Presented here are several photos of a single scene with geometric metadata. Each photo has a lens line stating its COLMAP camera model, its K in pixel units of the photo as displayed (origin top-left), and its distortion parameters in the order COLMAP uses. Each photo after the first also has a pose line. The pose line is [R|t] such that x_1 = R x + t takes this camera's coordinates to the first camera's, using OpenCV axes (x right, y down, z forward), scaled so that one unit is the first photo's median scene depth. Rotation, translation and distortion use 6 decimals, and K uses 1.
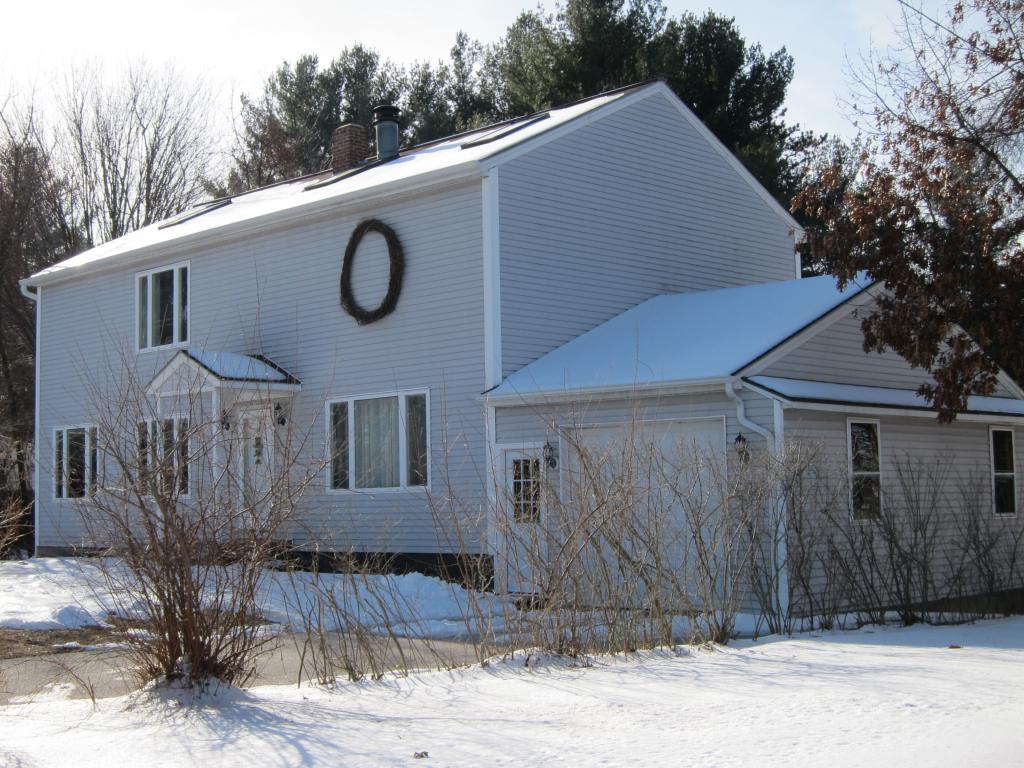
lens RADIAL K [[1446.4, 0, 512.4], [0, 1446.4, 382.7], [0, 0, 1]] dist [-0.011294, 0.000000]
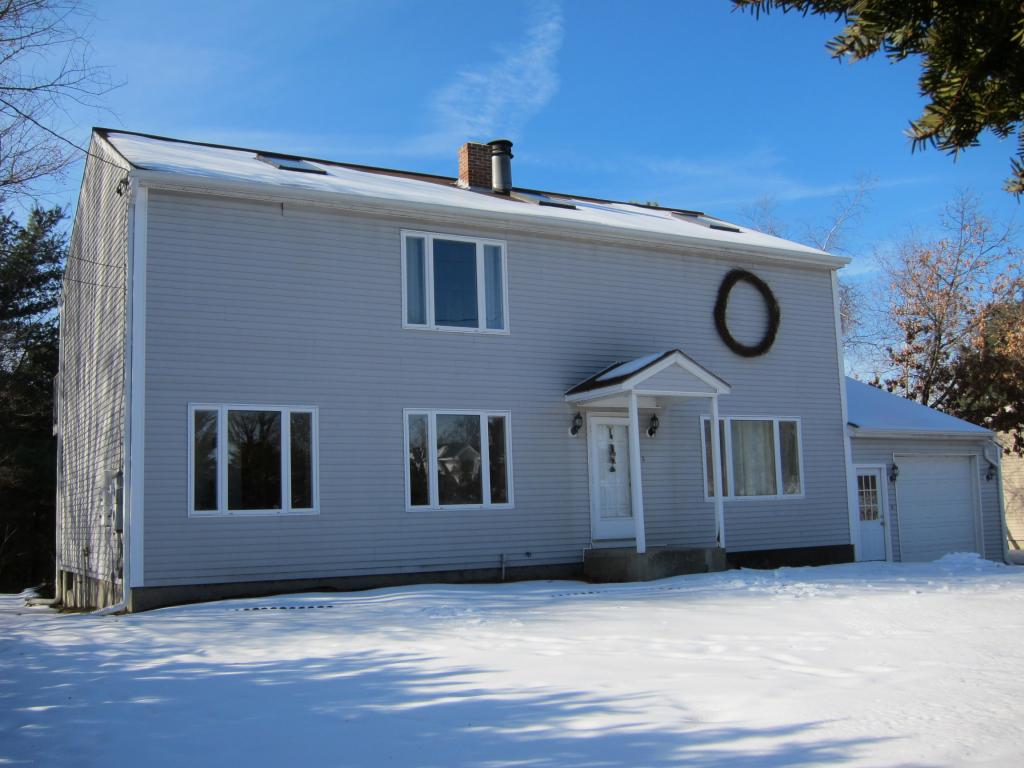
lens RADIAL K [[1035.1, 0, 512.9], [0, 1035.1, 387.7], [0, 0, 1]] dist [-0.070914, 0.000000]
pose [[0.283624, 0.128183, 0.950330, -0.943283], [-0.051869, 0.991625, -0.118273, 0.093283], [-0.957532, -0.015748, 0.287898, 0.929474]]
